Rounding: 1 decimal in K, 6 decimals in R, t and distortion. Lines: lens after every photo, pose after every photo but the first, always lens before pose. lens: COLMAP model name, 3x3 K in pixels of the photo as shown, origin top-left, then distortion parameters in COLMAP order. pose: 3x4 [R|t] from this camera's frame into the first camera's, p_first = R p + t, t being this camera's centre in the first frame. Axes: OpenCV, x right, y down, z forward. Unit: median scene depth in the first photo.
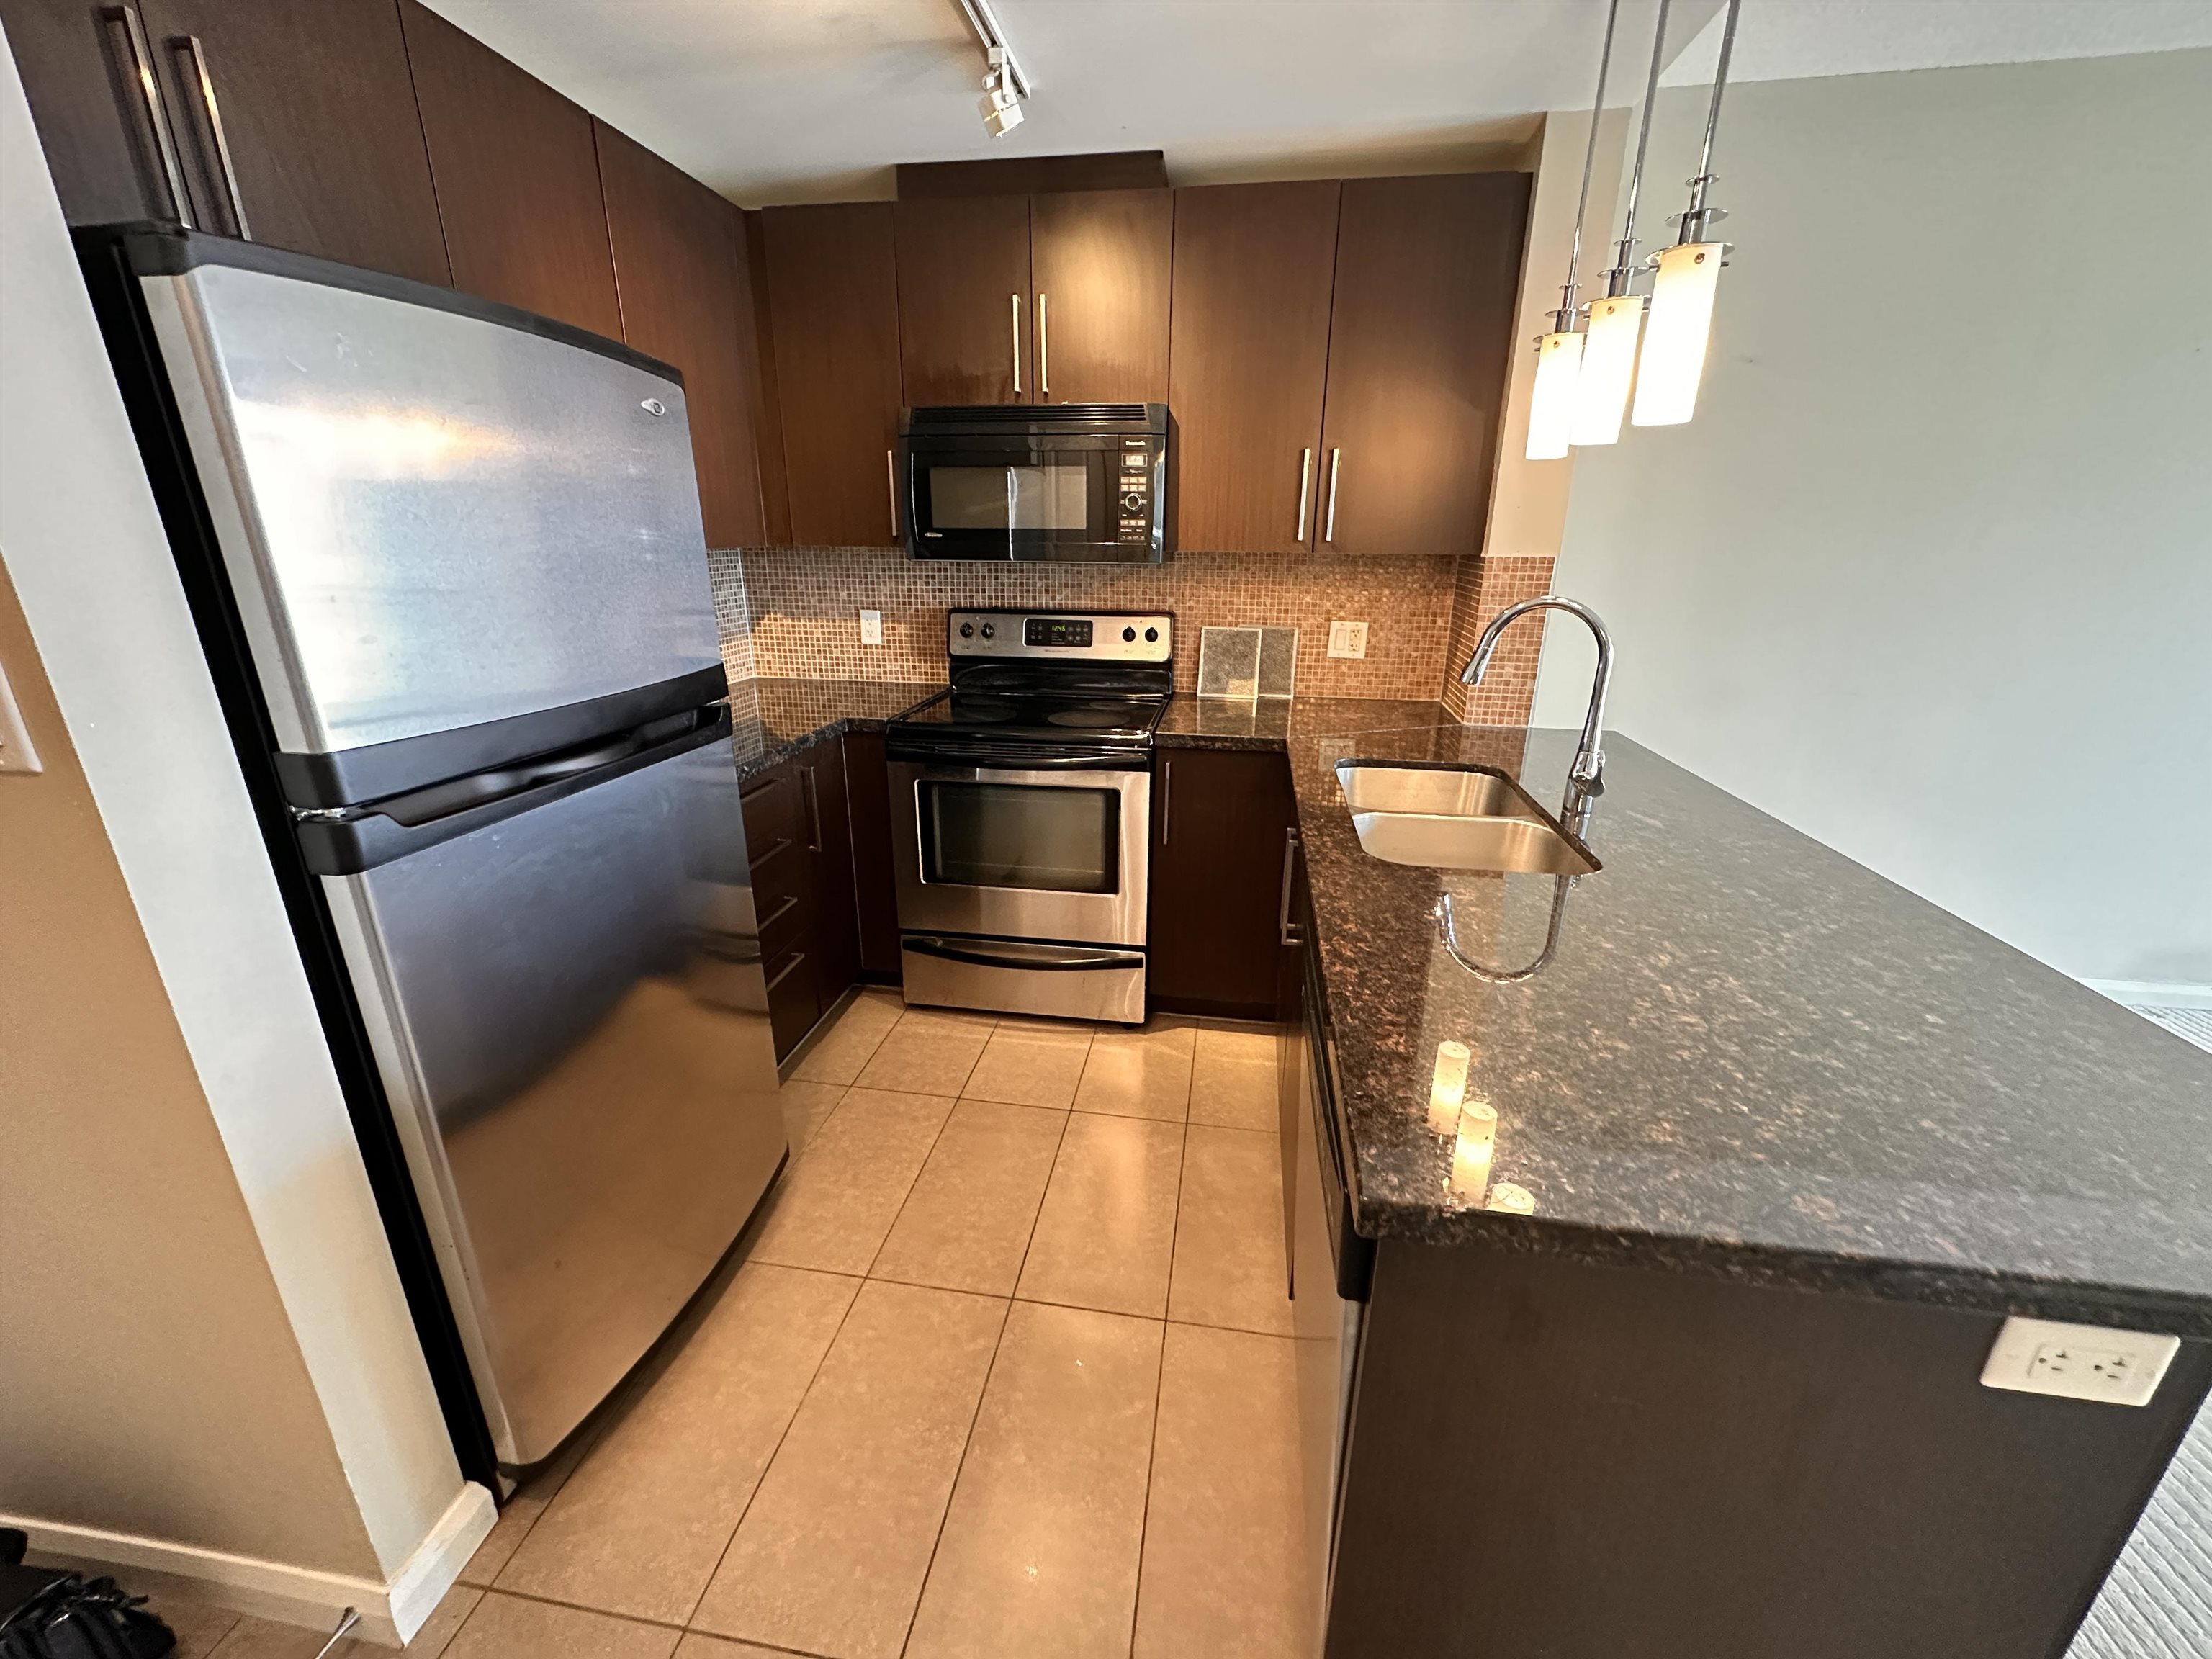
lens RADIAL K [[881.2, 0, 1104.5], [0, 881.2, 826.1], [0, 0, 1]] dist [-0.001513, 0.000695]
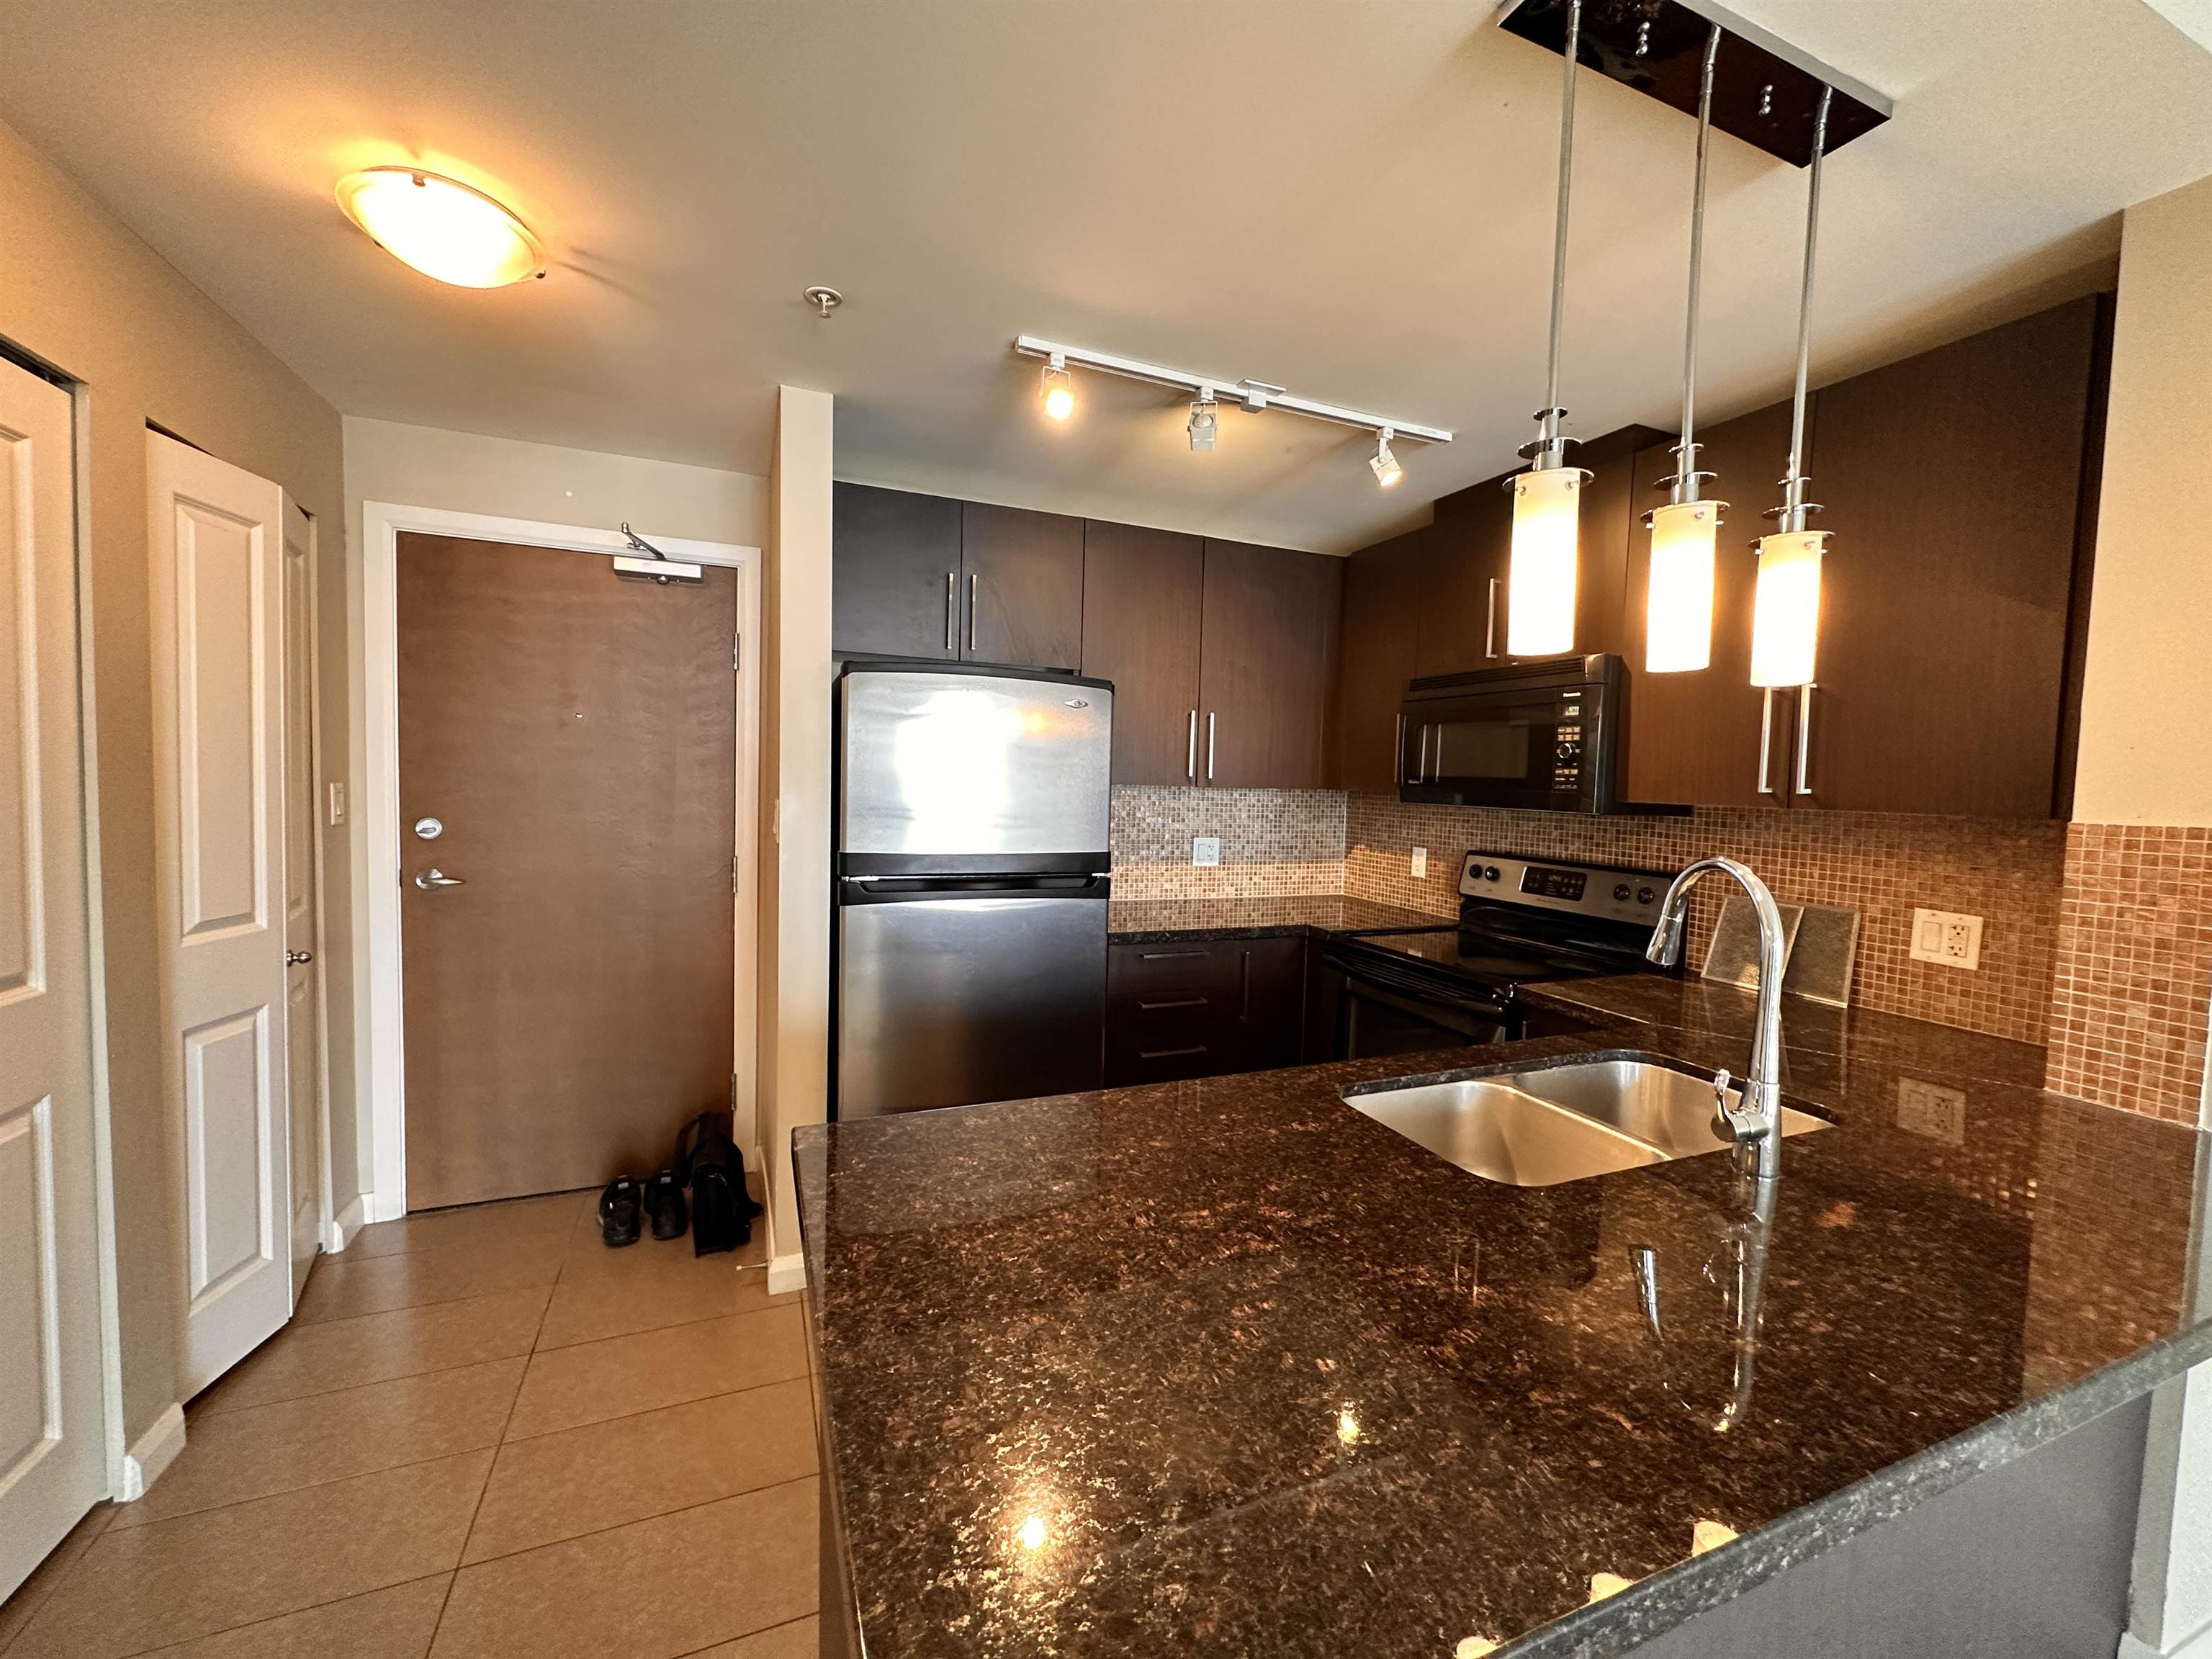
lens RADIAL K [[881.2, 0, 1105.7], [0, 881.2, 827.9], [0, 0, 1]] dist [-0.001513, 0.000695]
pose [[0.519225, 0.056365, -0.852777, 0.515838], [-0.291234, 0.949769, -0.114547, -0.027034], [0.803485, 0.307833, 0.509560, 0.112694]]
